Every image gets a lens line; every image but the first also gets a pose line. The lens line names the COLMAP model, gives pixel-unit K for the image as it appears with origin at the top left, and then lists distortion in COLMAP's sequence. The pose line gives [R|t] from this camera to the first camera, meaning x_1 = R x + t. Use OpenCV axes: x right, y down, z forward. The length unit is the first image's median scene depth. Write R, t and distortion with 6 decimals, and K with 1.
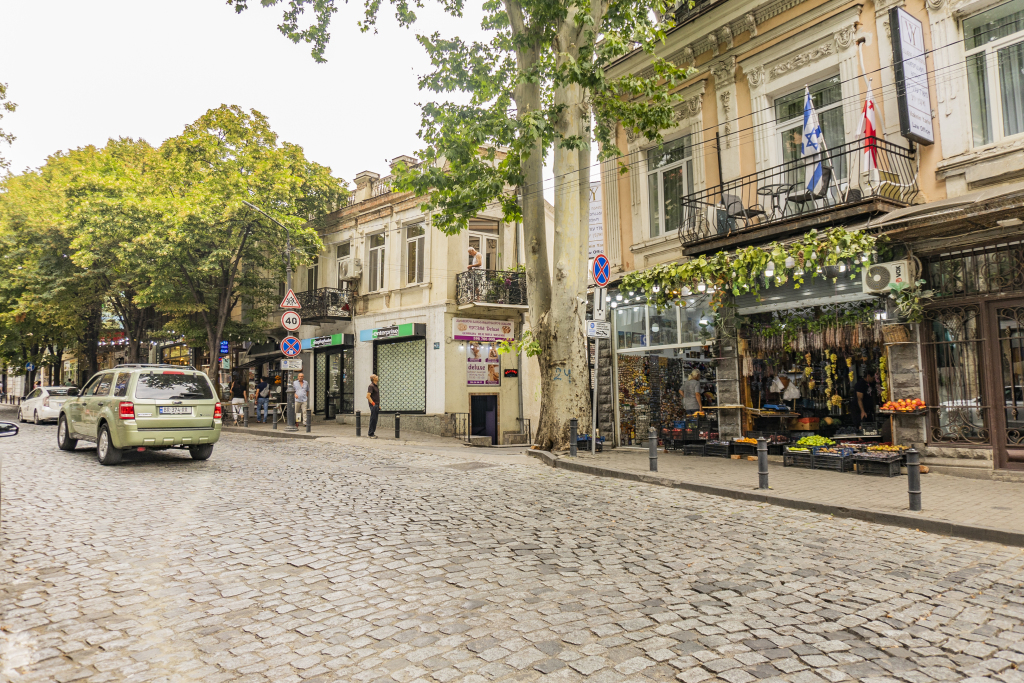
lens RADIAL K [[690.8, 0, 508.4], [0, 690.8, 342.8], [0, 0, 1]] dist [-0.020311, 0.003509]
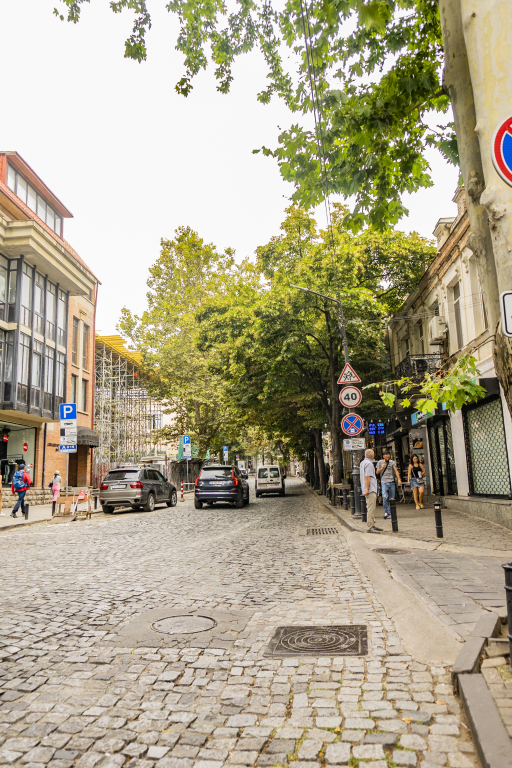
lens RADIAL K [[518.1, 0, 256.9], [0, 518.1, 381.2], [0, 0, 1]] dist [-0.020311, 0.003509]
pose [[0.659074, -0.145697, -0.737830, 0.140533], [0.096328, 0.989329, -0.109314, 0.013364], [0.745884, 0.000973, 0.666076, 0.508854]]
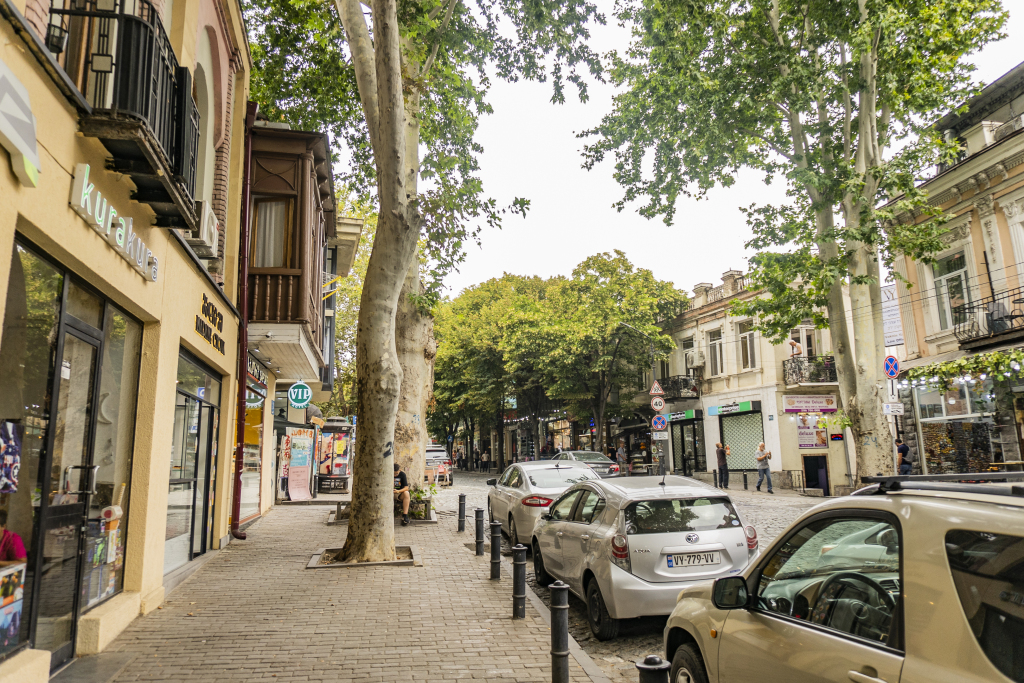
lens RADIAL K [[690.8, 0, 513.2], [0, 690.8, 342.8], [0, 0, 1]] dist [-0.020311, 0.003509]
pose [[0.897588, -0.086318, -0.432303, 0.036616], [0.049169, 0.994127, -0.096408, -0.040046], [0.438086, 0.065279, 0.896560, -0.429097]]
